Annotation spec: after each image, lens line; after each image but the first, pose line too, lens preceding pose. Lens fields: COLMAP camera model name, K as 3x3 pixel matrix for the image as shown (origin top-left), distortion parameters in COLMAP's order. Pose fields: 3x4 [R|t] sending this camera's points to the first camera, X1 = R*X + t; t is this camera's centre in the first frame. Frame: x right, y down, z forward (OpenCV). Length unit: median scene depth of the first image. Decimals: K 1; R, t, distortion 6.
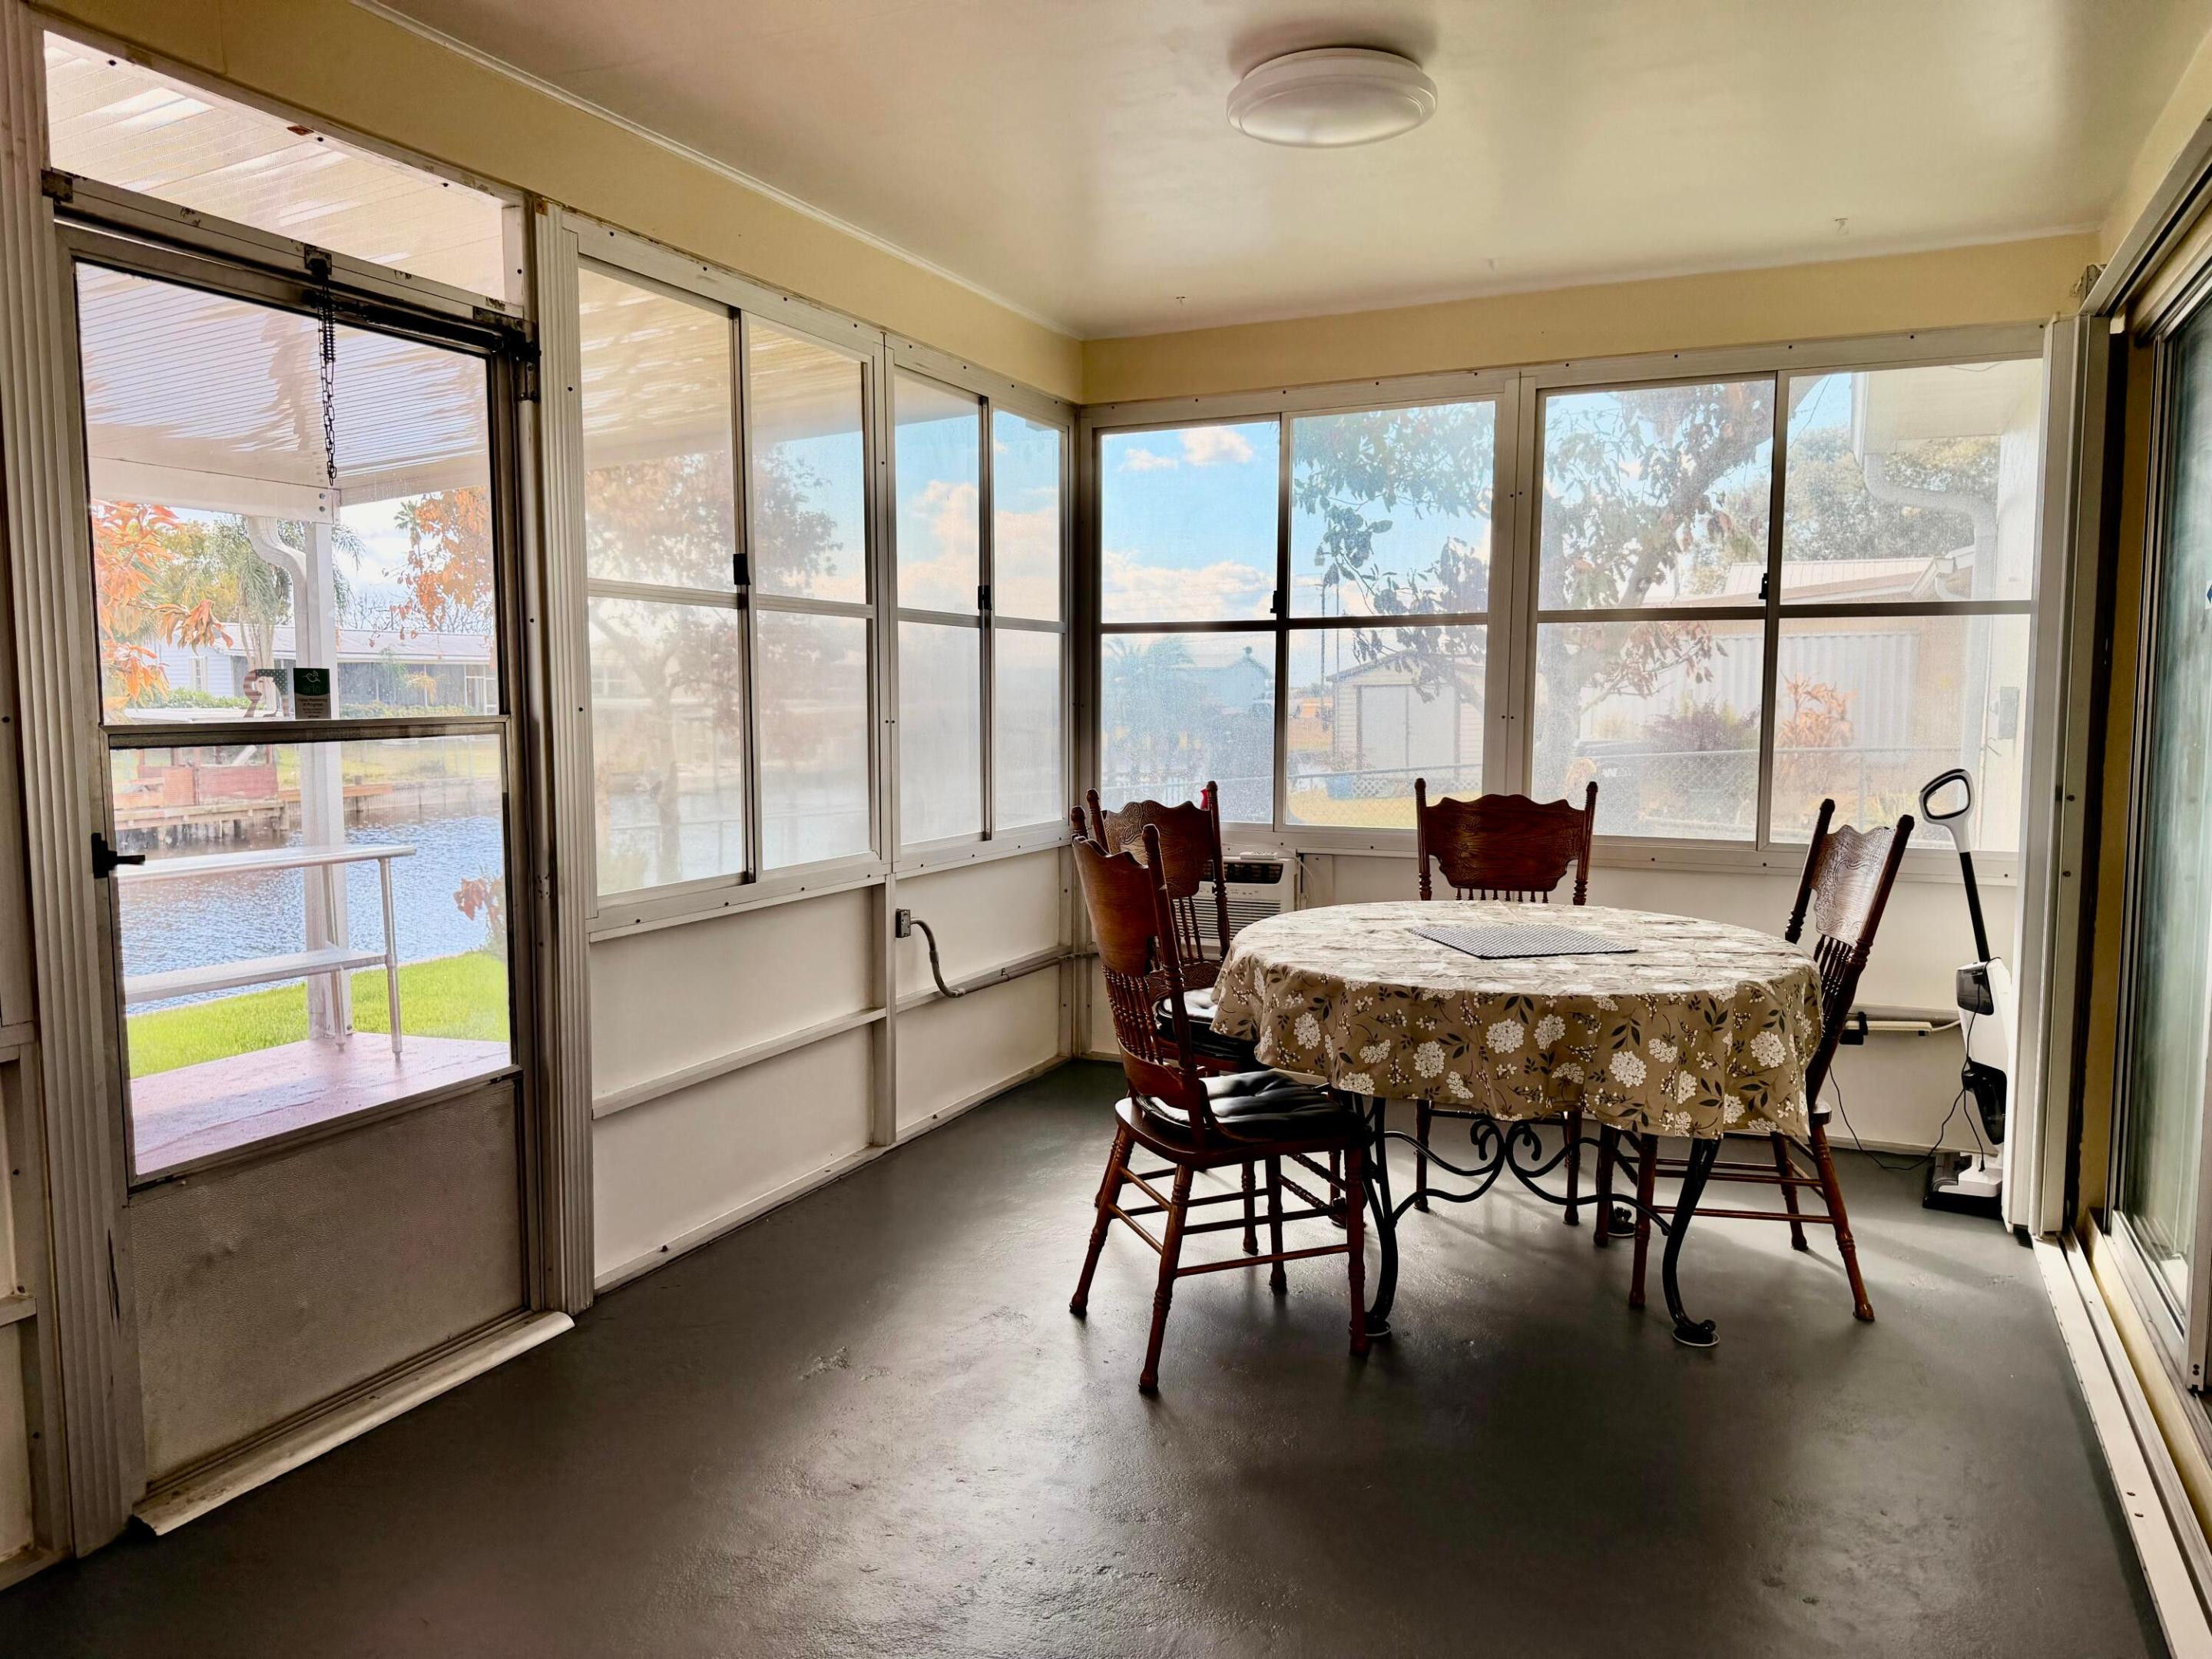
lens RADIAL K [[1536.1, 0, 1106.0], [0, 1536.1, 829.5], [0, 0, 1]] dist [0.005600, -0.008085]
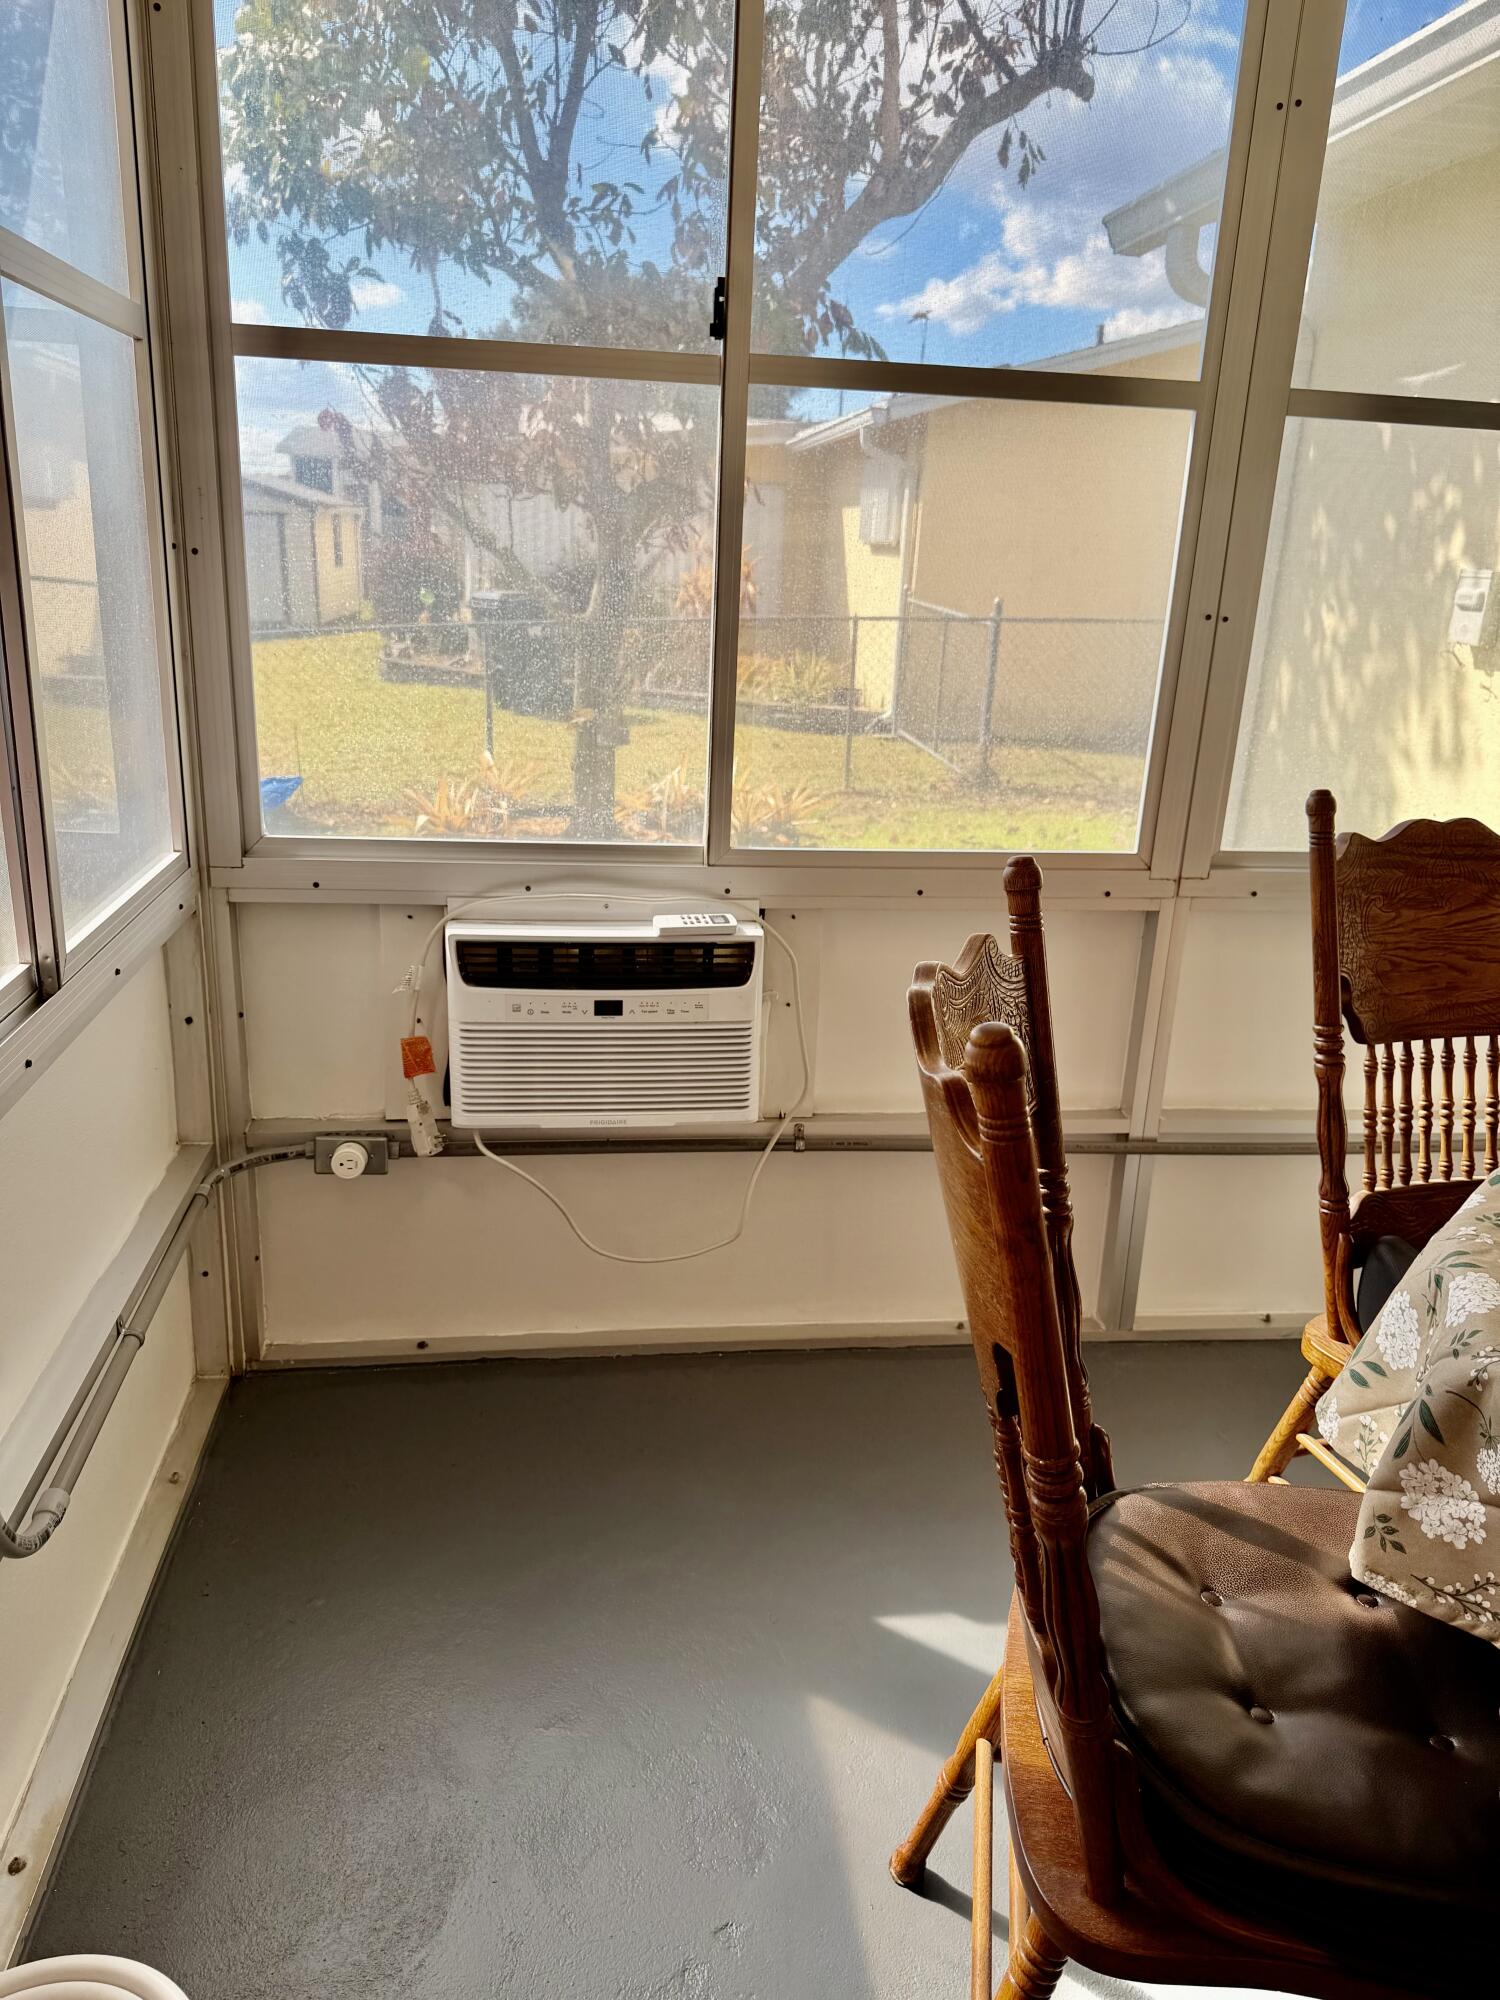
lens RADIAL K [[1388.9, 0, 736.2], [0, 1388.9, 966.1], [0, 0, 1]] dist [0.005600, -0.008085]
pose [[0.836885, -0.123767, 0.533203, -0.101166], [0.005046, 0.975805, 0.218583, -0.057196], [-0.547356, -0.180238, 0.817261, 0.642201]]
